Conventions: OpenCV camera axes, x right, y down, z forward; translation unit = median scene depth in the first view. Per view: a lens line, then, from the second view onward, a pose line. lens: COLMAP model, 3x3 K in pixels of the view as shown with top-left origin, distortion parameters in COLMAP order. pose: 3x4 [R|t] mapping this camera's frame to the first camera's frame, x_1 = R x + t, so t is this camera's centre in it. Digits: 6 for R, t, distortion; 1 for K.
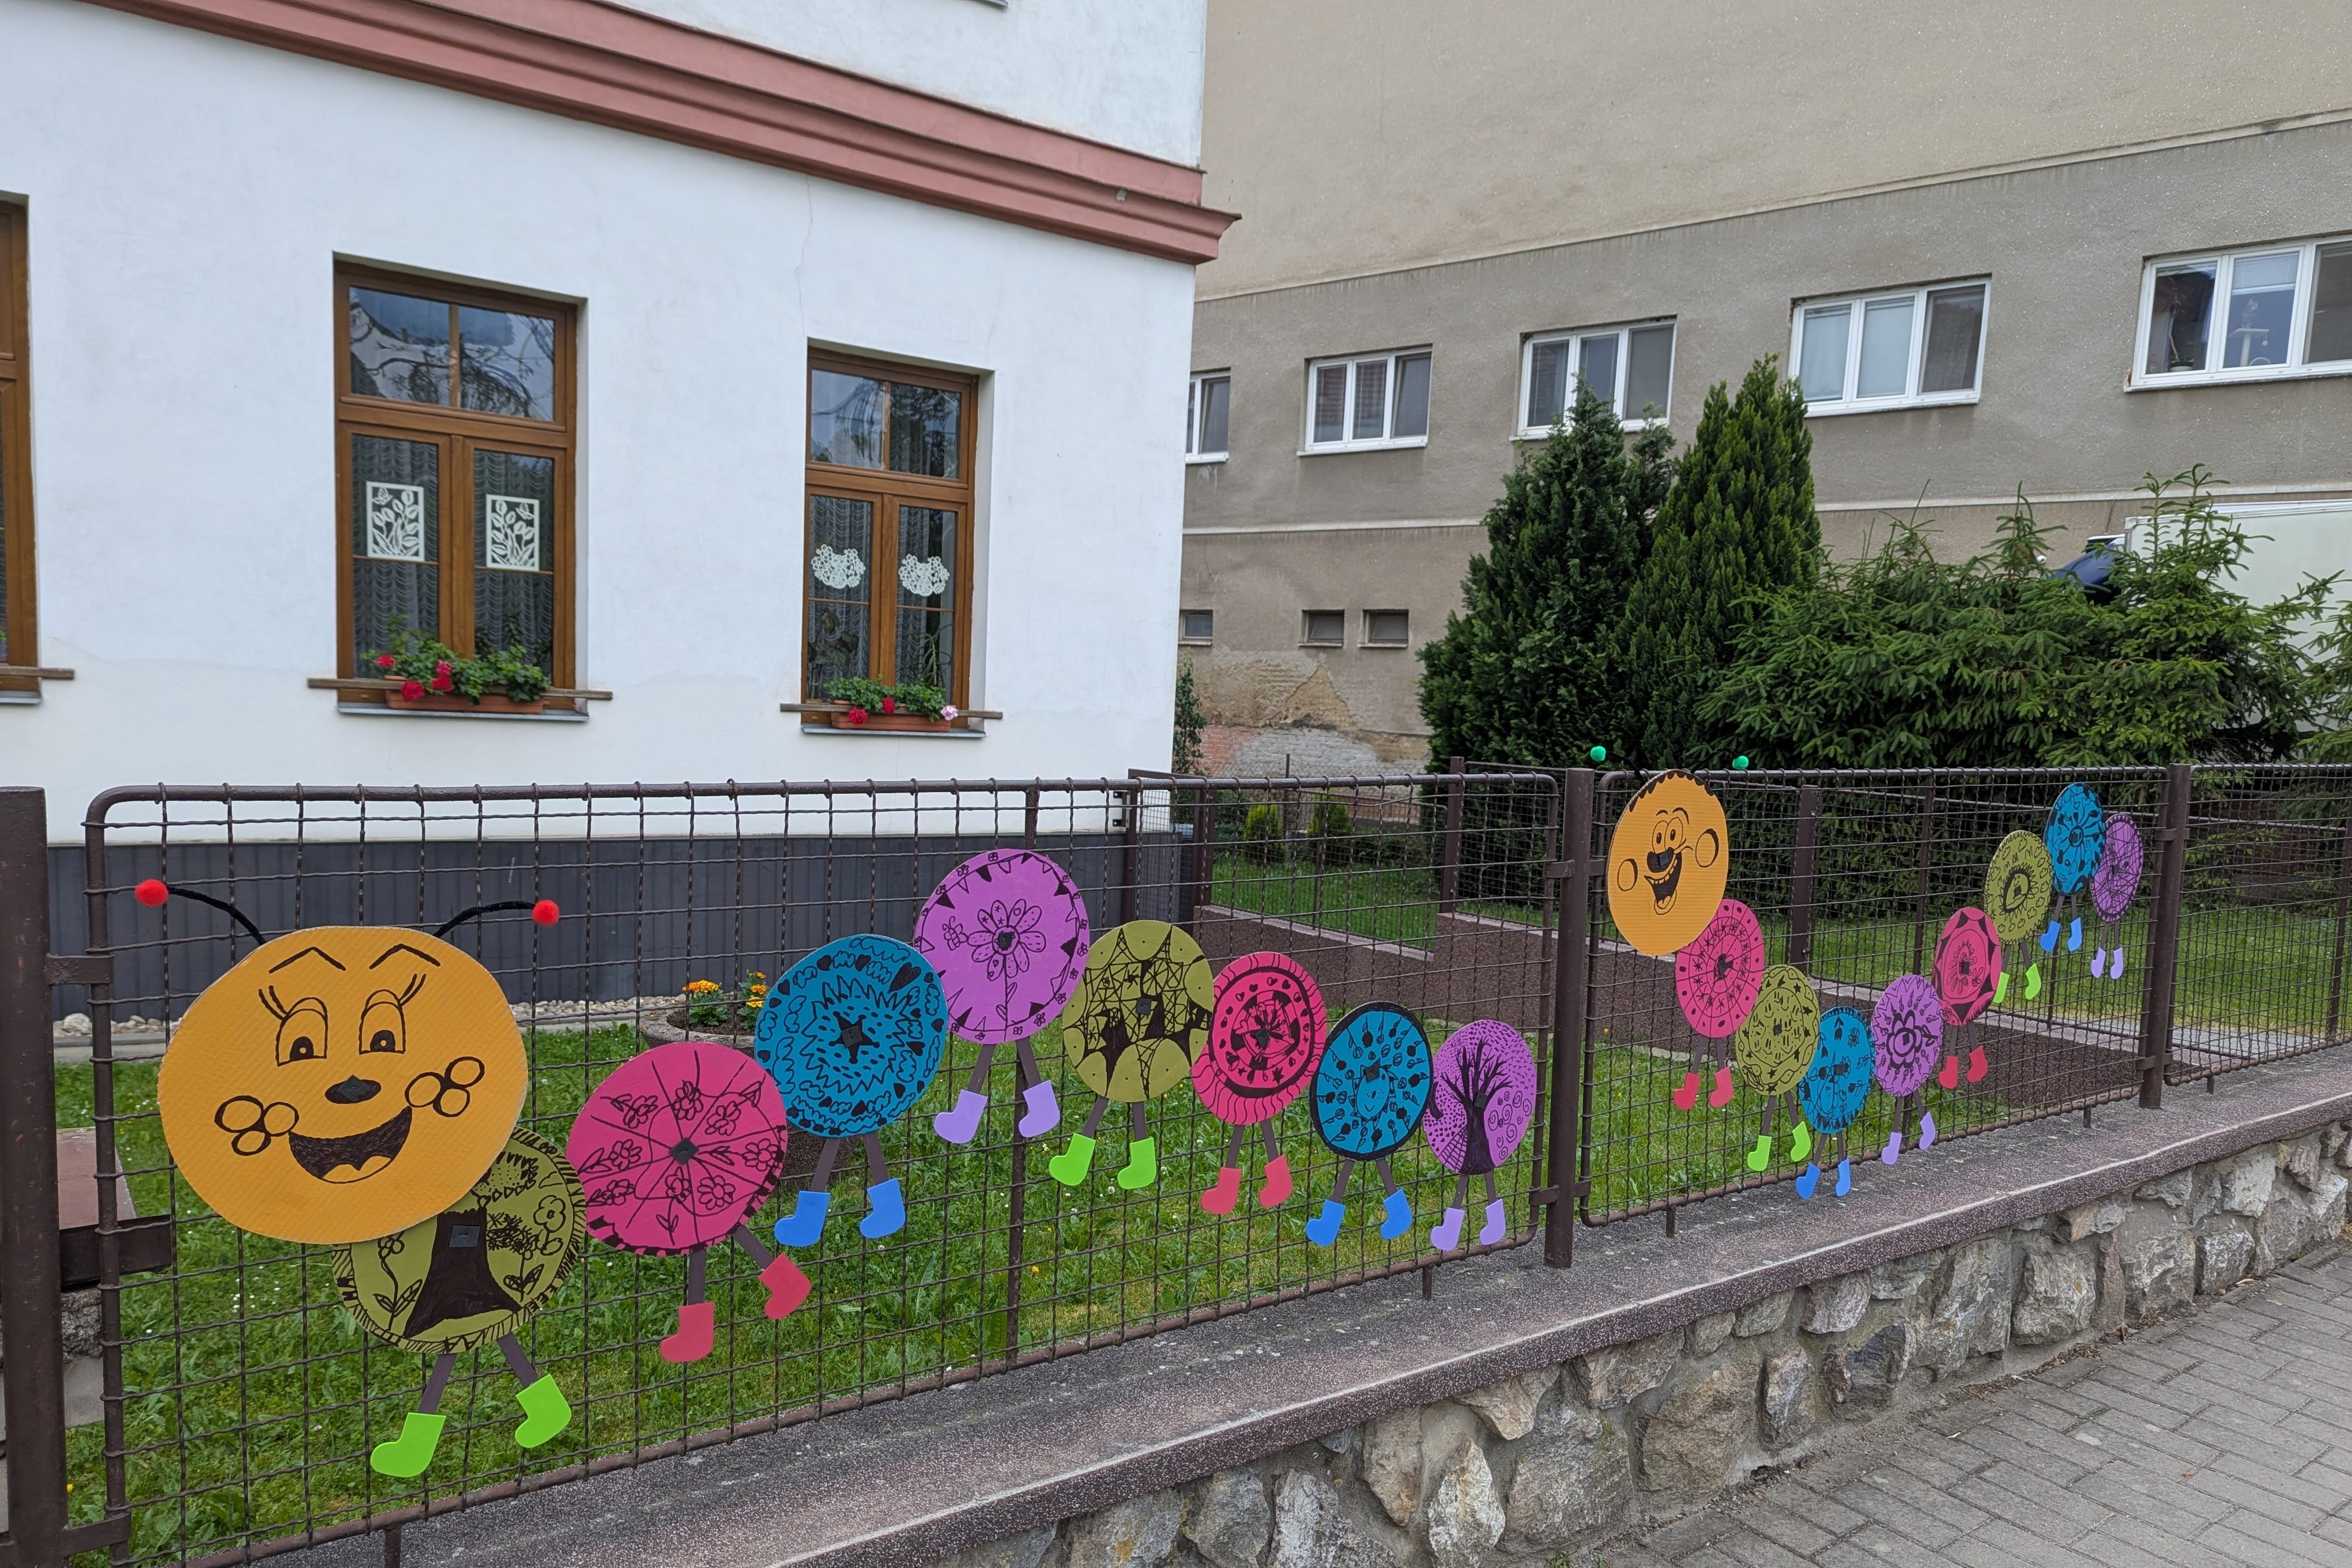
lens RADIAL K [[1689.4, 0, 1176.0], [0, 1689.4, 784.0], [0, 0, 1]] dist [0.083627, 0.002853]
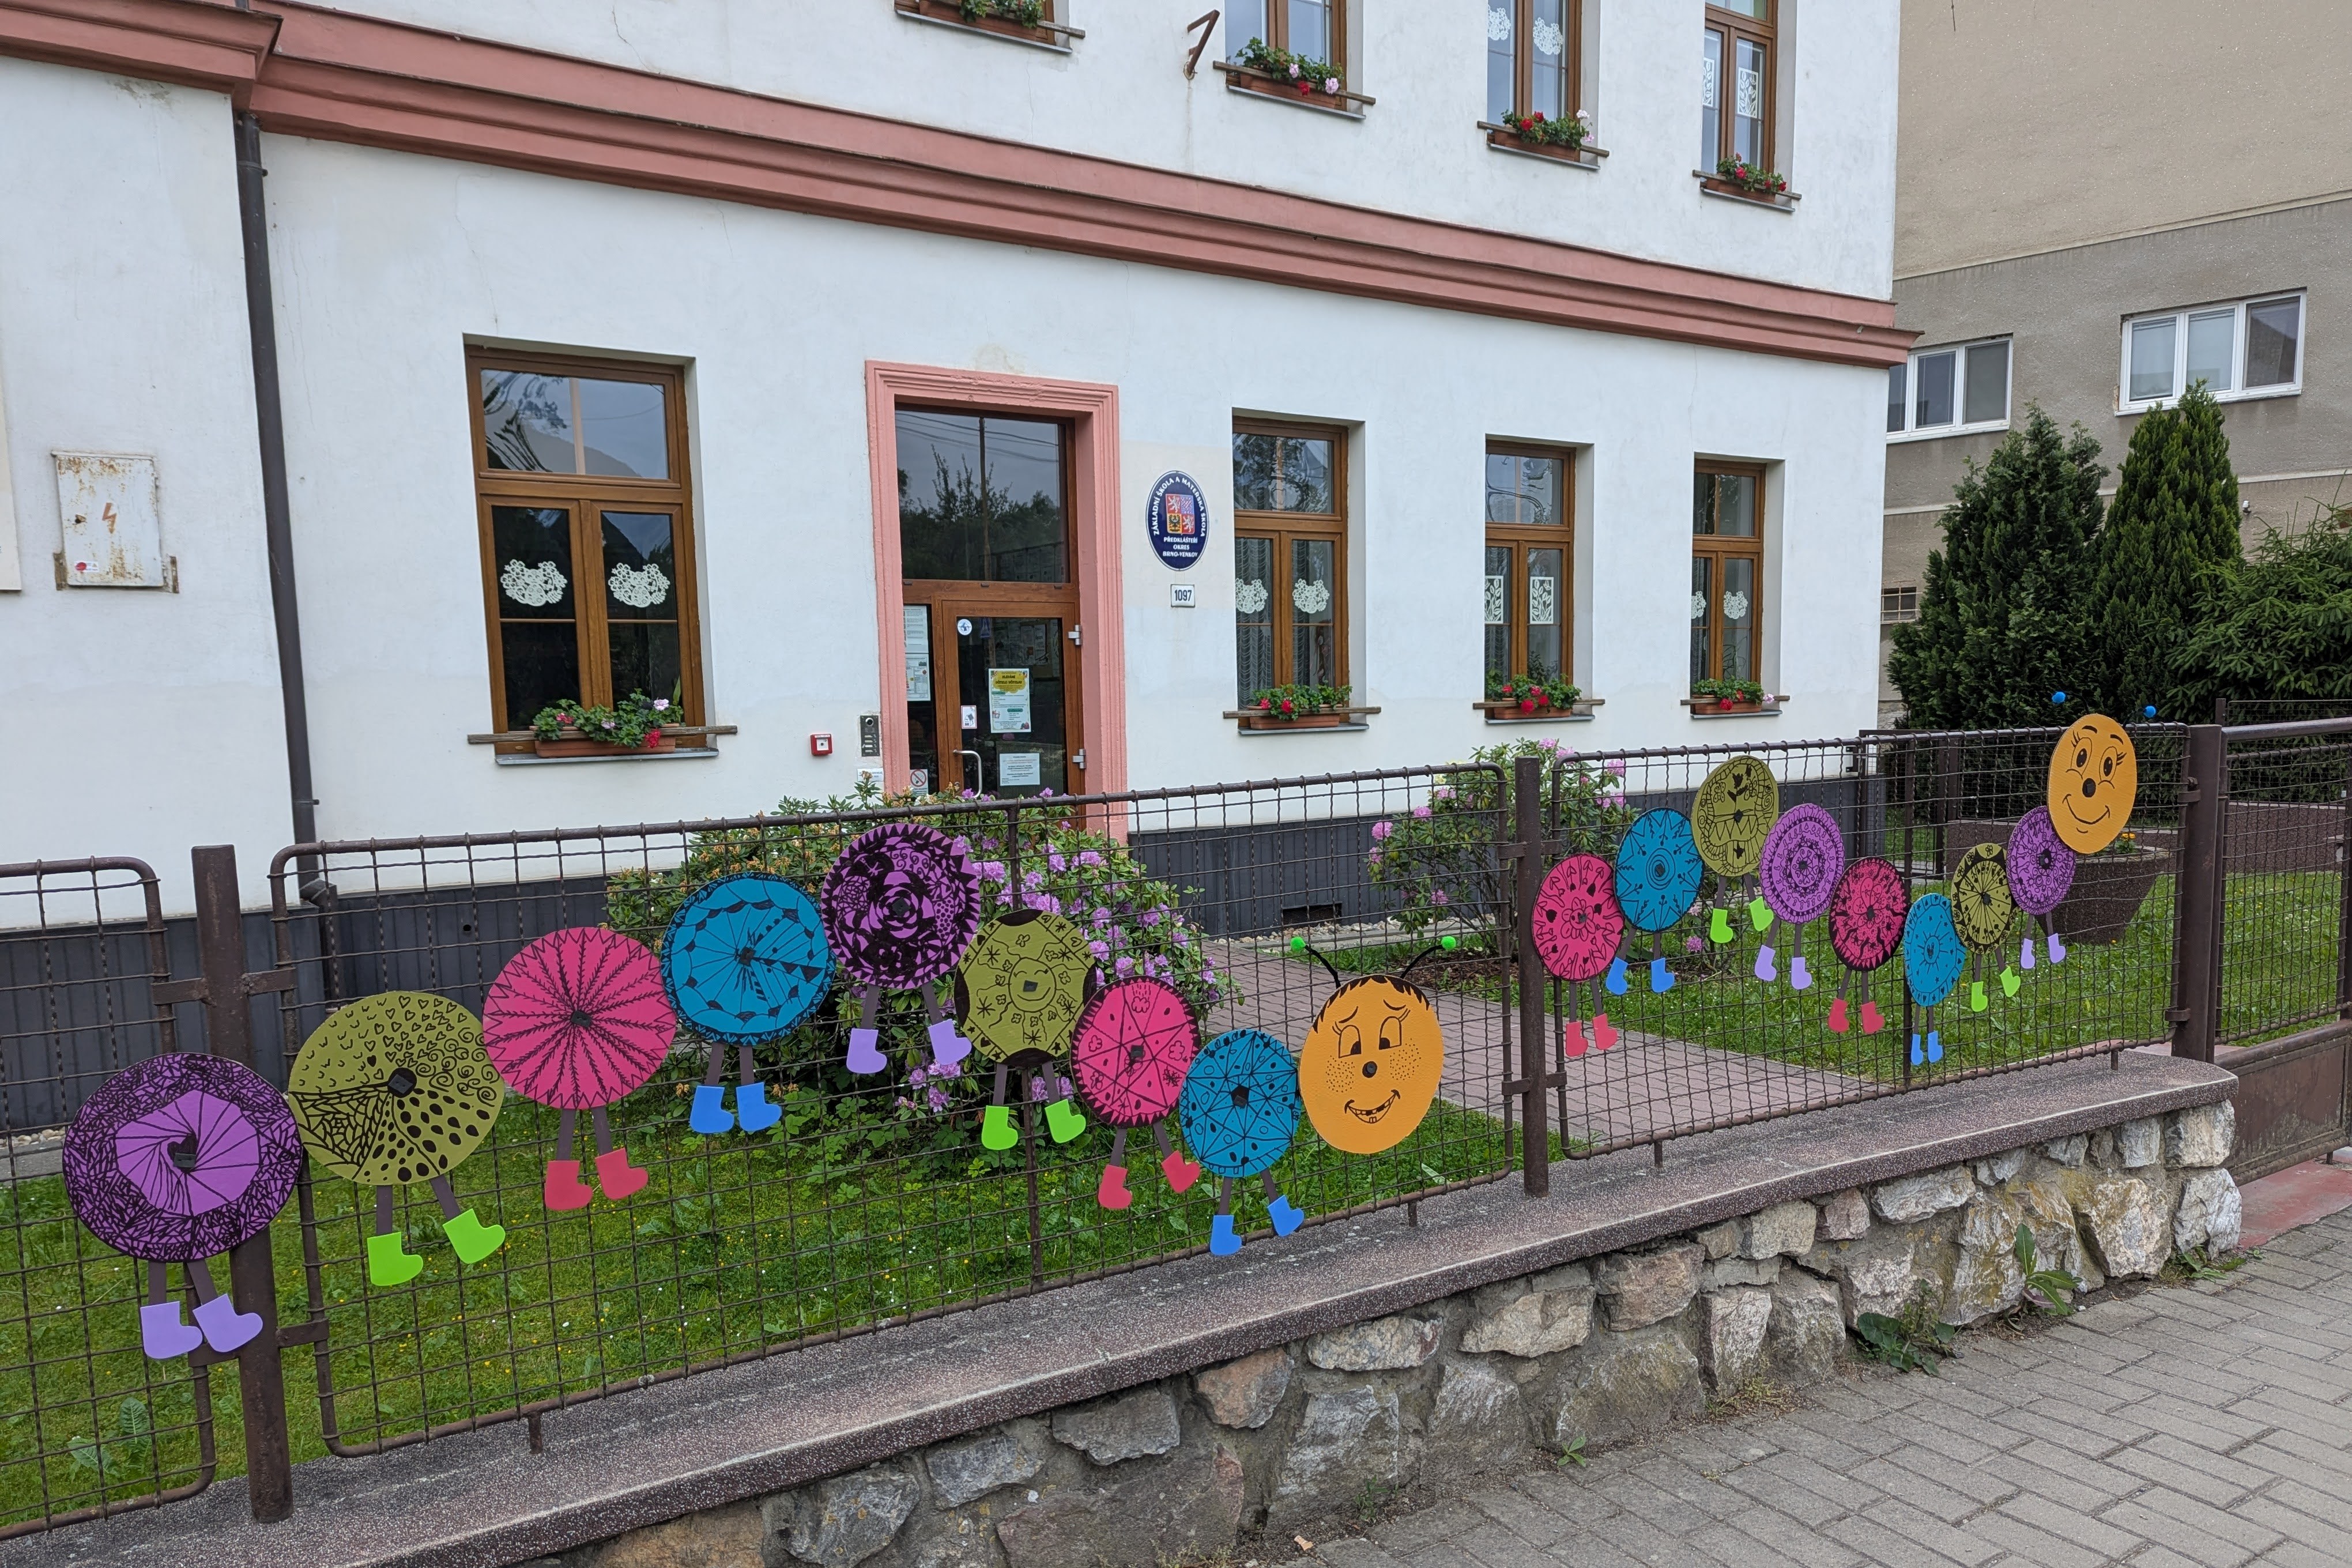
lens RADIAL K [[1643.7, 0, 1174.8], [0, 1643.7, 833.8], [0, 0, 1]] dist [0.019042, -0.005705]
pose [[0.996169, -0.067575, -0.055510, -0.358837], [0.069311, 0.997145, 0.029977, -0.002584], [0.053325, -0.033710, 0.998008, -0.275945]]
